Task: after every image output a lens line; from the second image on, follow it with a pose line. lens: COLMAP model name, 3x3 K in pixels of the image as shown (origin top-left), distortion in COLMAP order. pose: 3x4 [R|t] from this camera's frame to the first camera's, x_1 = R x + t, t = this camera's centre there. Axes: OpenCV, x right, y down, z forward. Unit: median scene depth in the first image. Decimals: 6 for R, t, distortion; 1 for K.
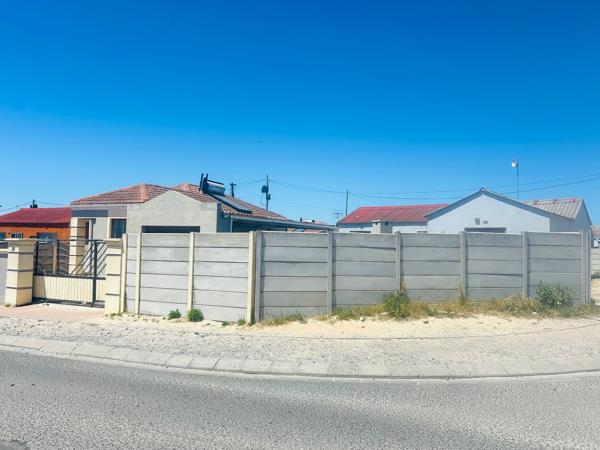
lens RADIAL K [[470.8, 0, 300.0], [0, 470.8, 225.0], [0, 0, 1]] dist [0.003030, 0.000975]
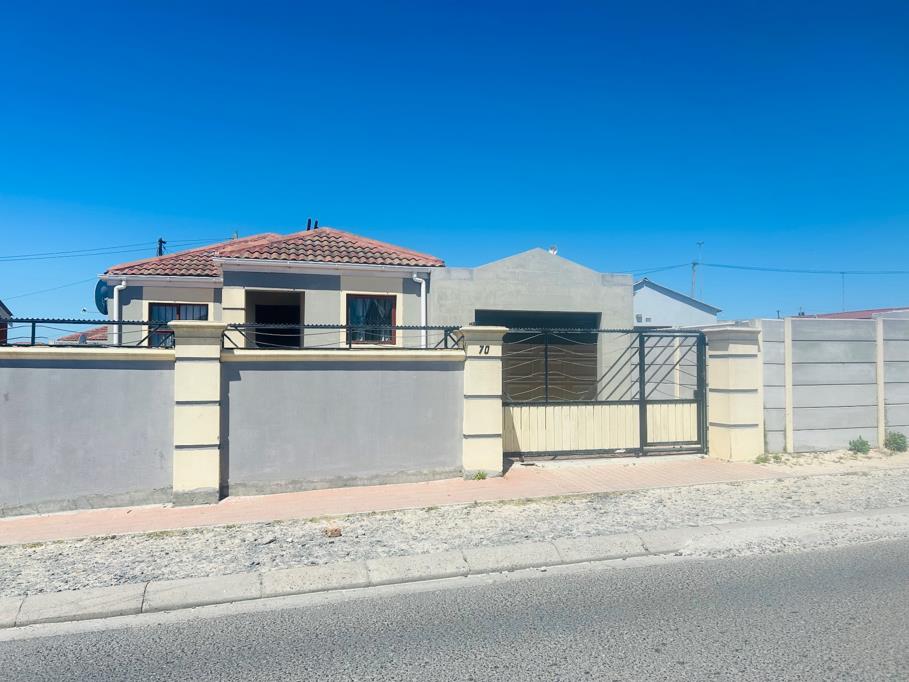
lens RADIAL K [[671.0, 0, 454.5], [0, 671.0, 341.0], [0, 0, 1]] dist [0.058780, -0.059099]
pose [[0.764275, 0.001155, 0.644889, -1.082586], [-0.011845, 0.999855, 0.012247, 0.036152], [-0.644782, -0.016999, 0.764178, 0.548106]]
